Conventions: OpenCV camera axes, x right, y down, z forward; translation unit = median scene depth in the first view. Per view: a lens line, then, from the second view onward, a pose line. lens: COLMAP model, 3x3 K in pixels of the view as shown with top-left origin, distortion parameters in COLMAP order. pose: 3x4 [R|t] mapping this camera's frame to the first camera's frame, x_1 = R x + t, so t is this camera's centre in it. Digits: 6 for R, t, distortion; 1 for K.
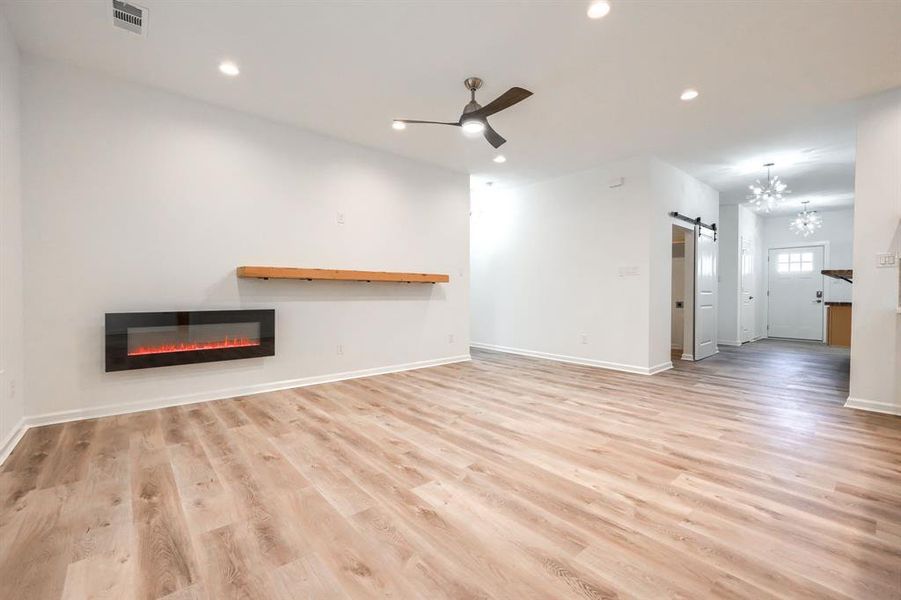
lens RADIAL K [[394.2, 0, 442.3], [0, 394.2, 296.5], [0, 0, 1]] dist [-0.017251, 0.008751]
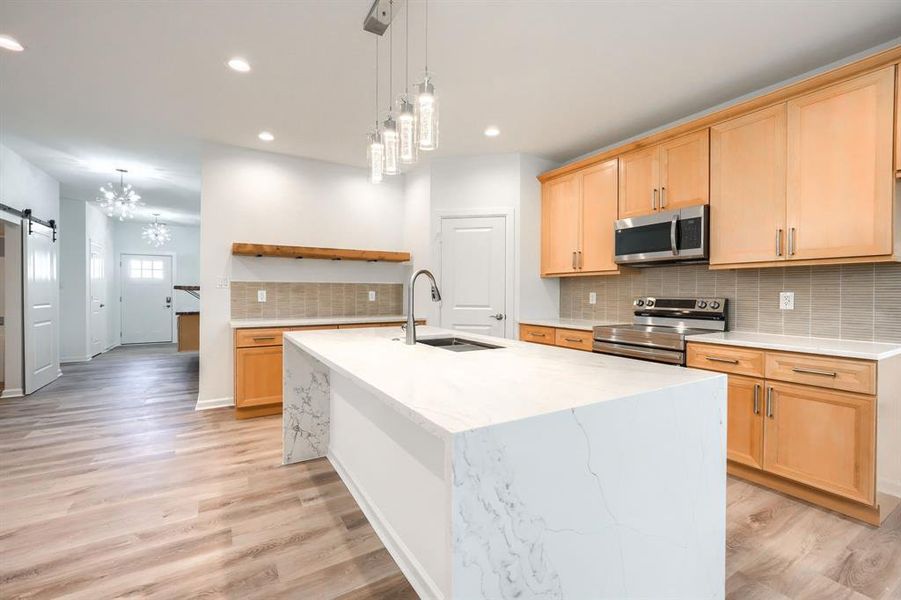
lens RADIAL K [[383.7, 0, 457.6], [0, 383.7, 295.9], [0, 0, 1]] dist [-0.002037, 0.000181]
pose [[0.149929, -0.013090, 0.988610, 0.064895], [0.007691, 0.999898, 0.012073, -0.059067], [-0.988667, 0.005793, 0.150015, 0.099440]]
